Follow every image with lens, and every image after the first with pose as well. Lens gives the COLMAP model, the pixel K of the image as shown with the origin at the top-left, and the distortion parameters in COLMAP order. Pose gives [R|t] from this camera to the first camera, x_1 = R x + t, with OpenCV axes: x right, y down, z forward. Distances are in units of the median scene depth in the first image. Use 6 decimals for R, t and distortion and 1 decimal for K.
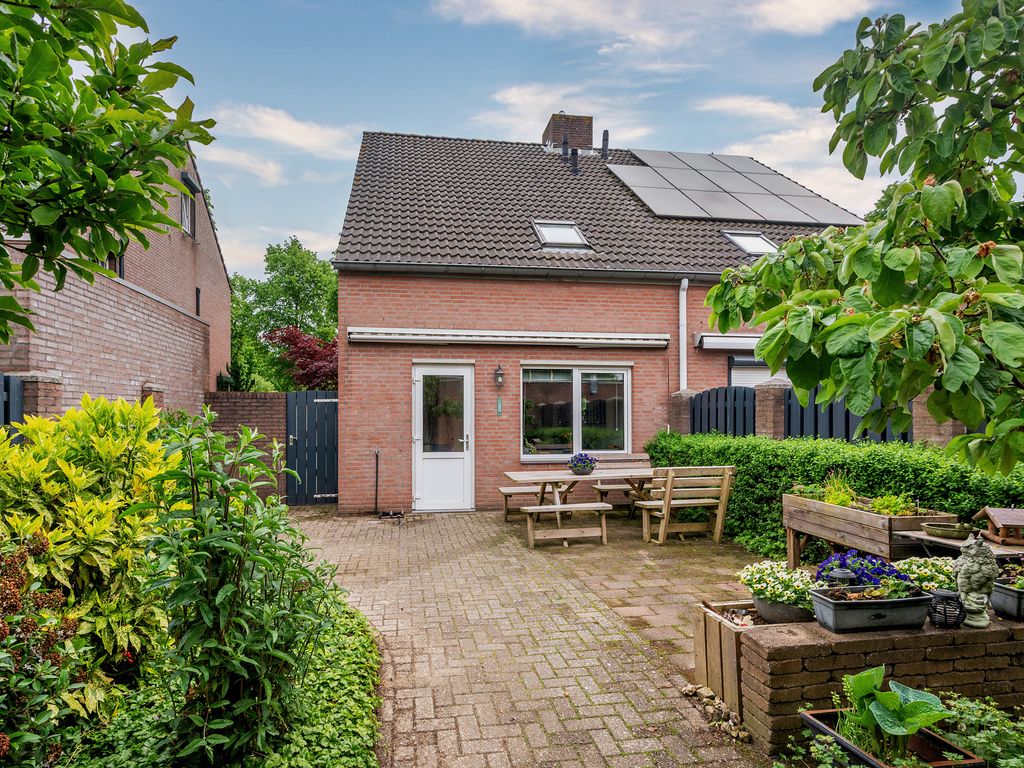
lens RADIAL K [[581.7, 0, 512.0], [0, 581.7, 384.0], [0, 0, 1]] dist [-0.002432, -0.000329]
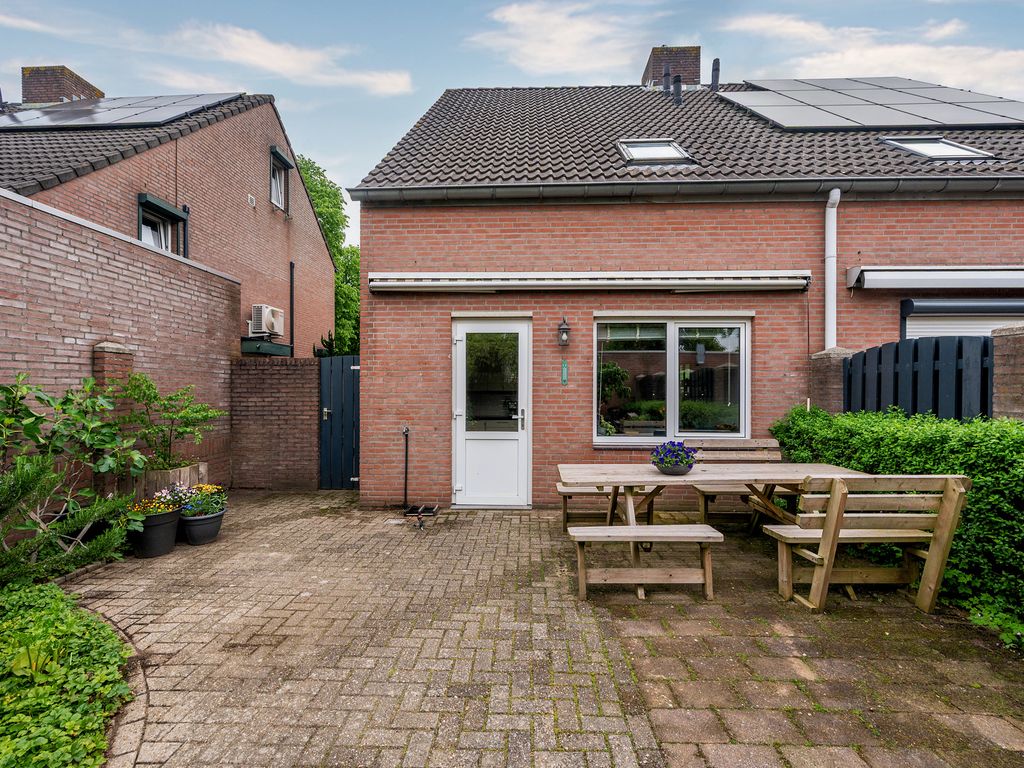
lens RADIAL K [[515.7, 0, 512.0], [0, 515.7, 384.0], [0, 0, 1]] dist [-0.001582, 0.000340]
pose [[0.977240, 0.000119, -0.212138, 0.053968], [0.009119, 0.999052, 0.042566, 0.024090], [0.211942, -0.043532, 0.976312, 0.330659]]
